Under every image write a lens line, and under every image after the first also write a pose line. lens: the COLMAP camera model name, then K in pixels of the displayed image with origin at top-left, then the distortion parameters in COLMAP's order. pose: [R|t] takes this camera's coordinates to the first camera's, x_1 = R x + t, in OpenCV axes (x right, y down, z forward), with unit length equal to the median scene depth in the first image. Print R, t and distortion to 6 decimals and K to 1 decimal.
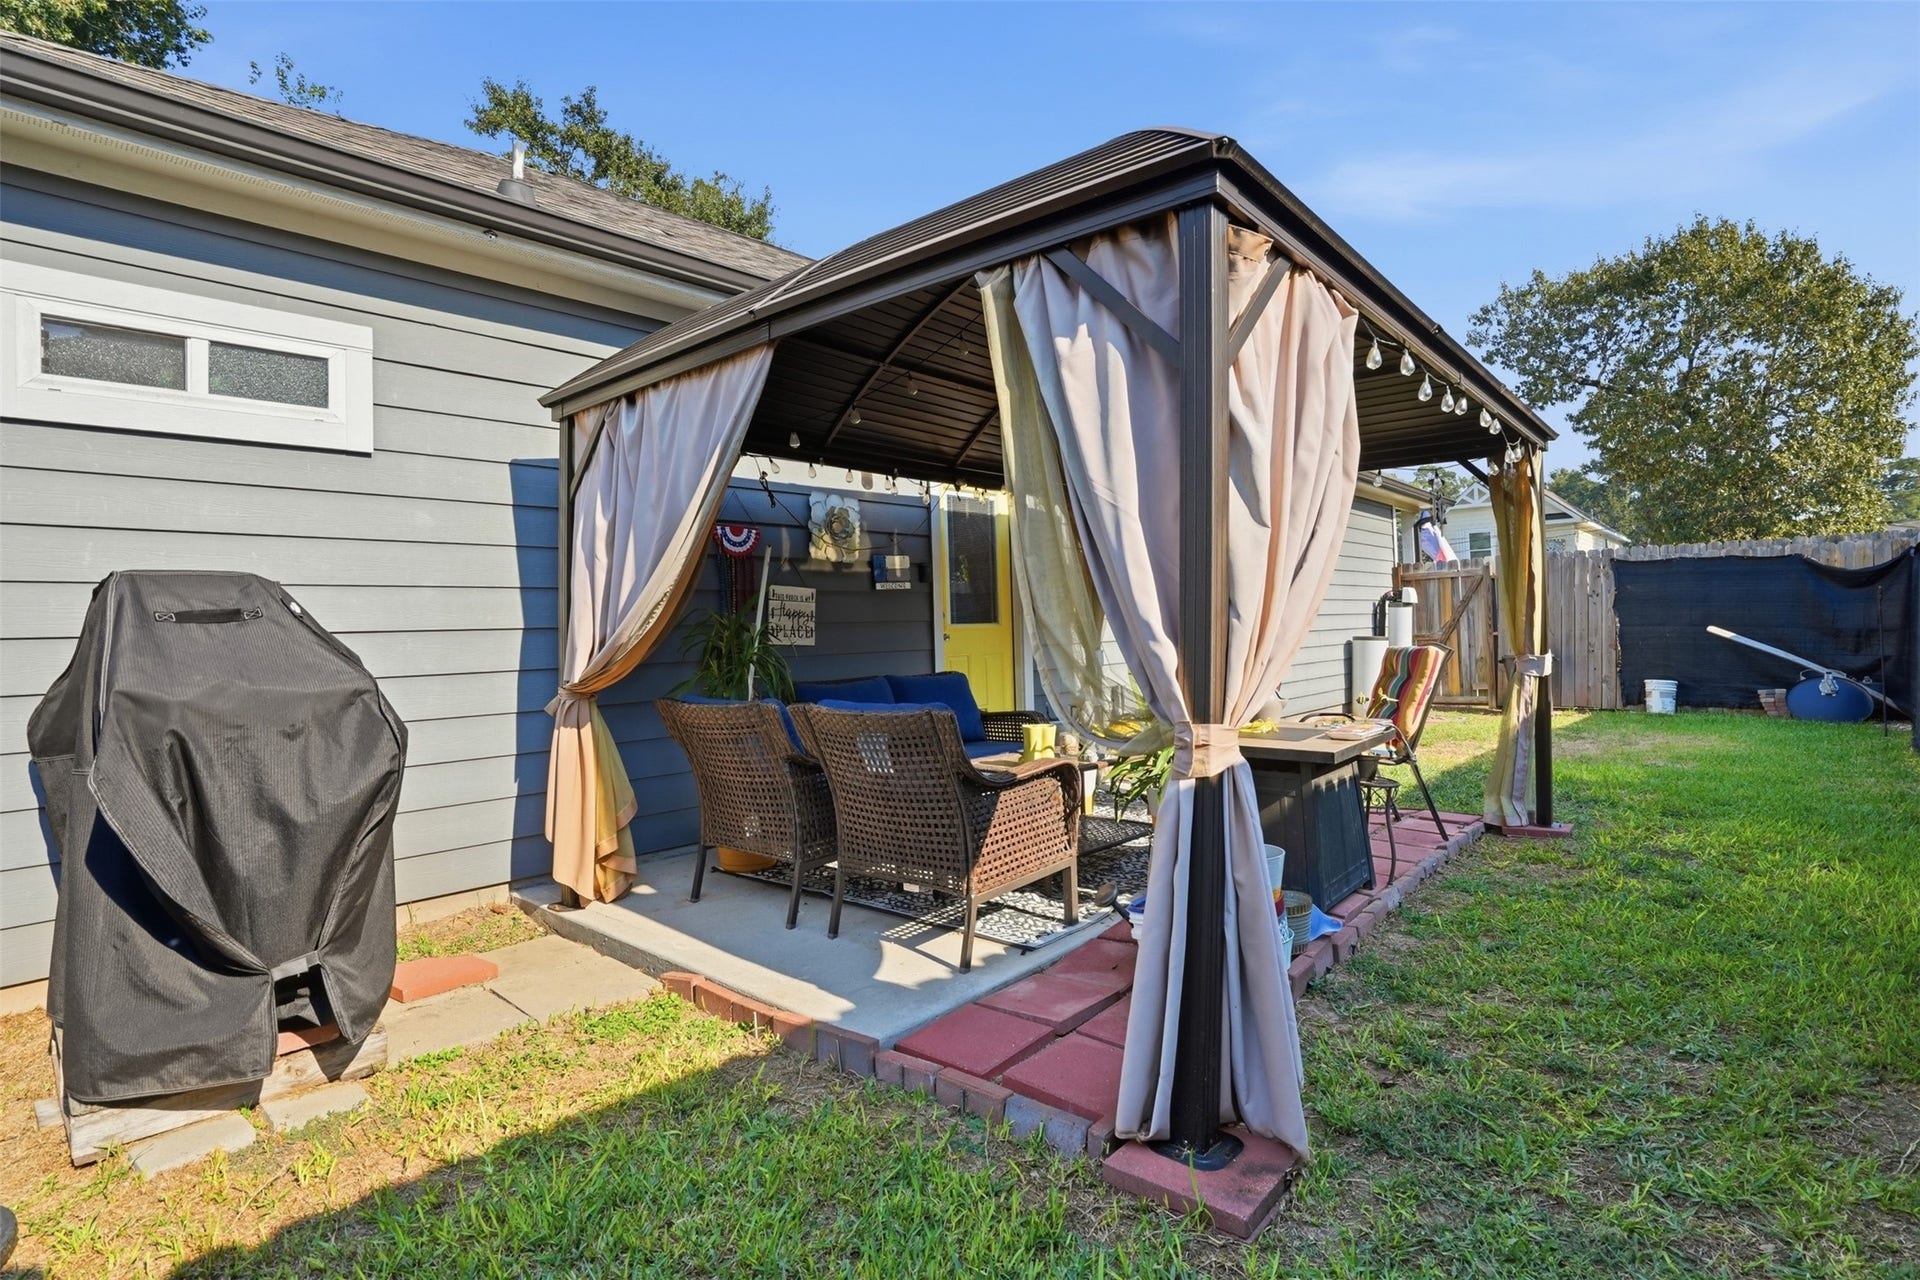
lens RADIAL K [[924.5, 0, 943.2], [0, 924.5, 642.9], [0, 0, 1]] dist [0.012221, 0.000406]
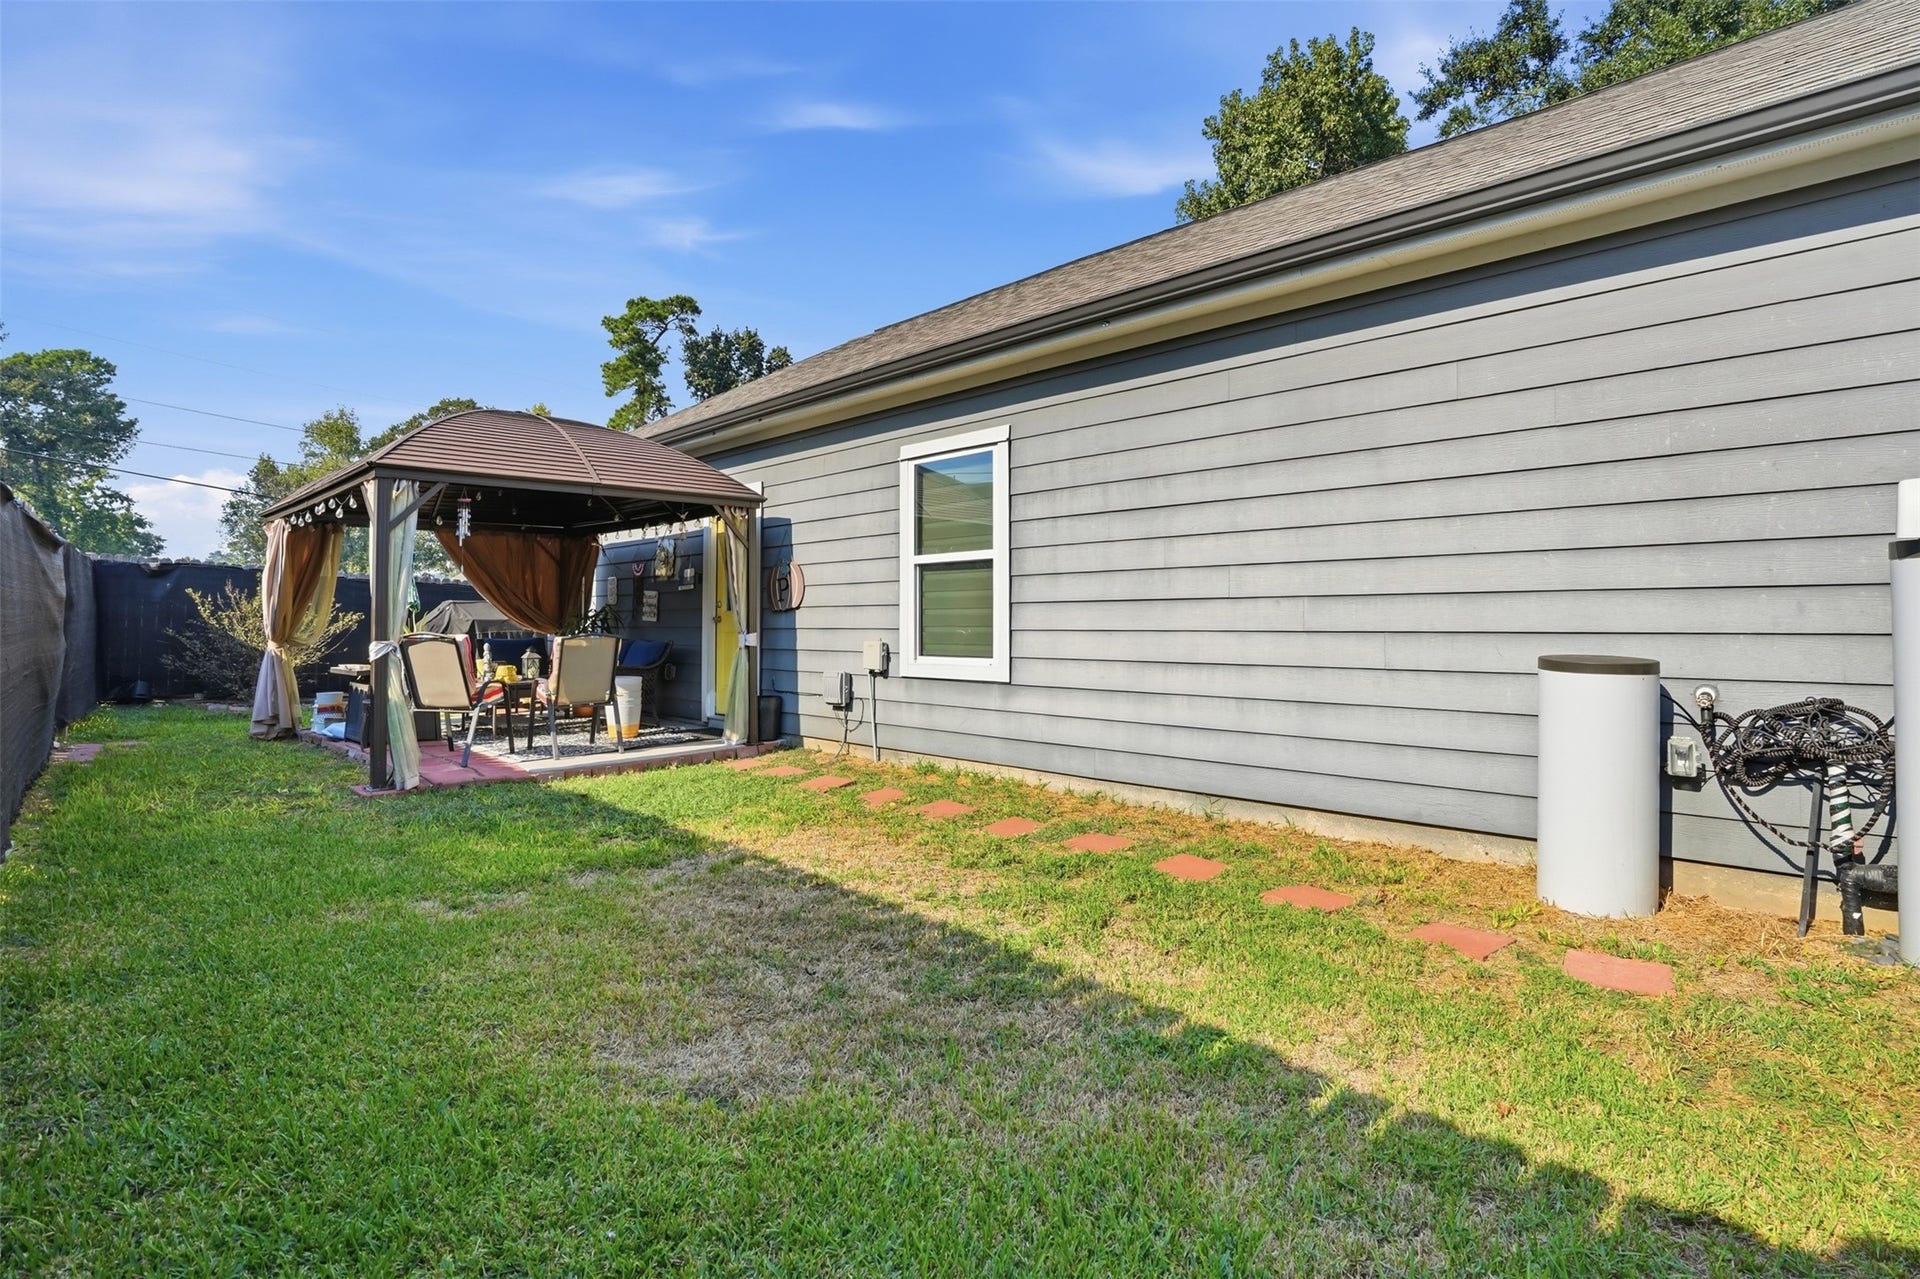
lens RADIAL K [[924.5, 0, 943.2], [0, 924.5, 642.4], [0, 0, 1]] dist [0.012221, 0.000406]
pose [[-0.039030, 0.040816, -0.998404, 1.633109], [-0.012821, 0.999063, 0.041344, -0.037447], [0.999156, 0.014414, -0.038470, 1.556928]]
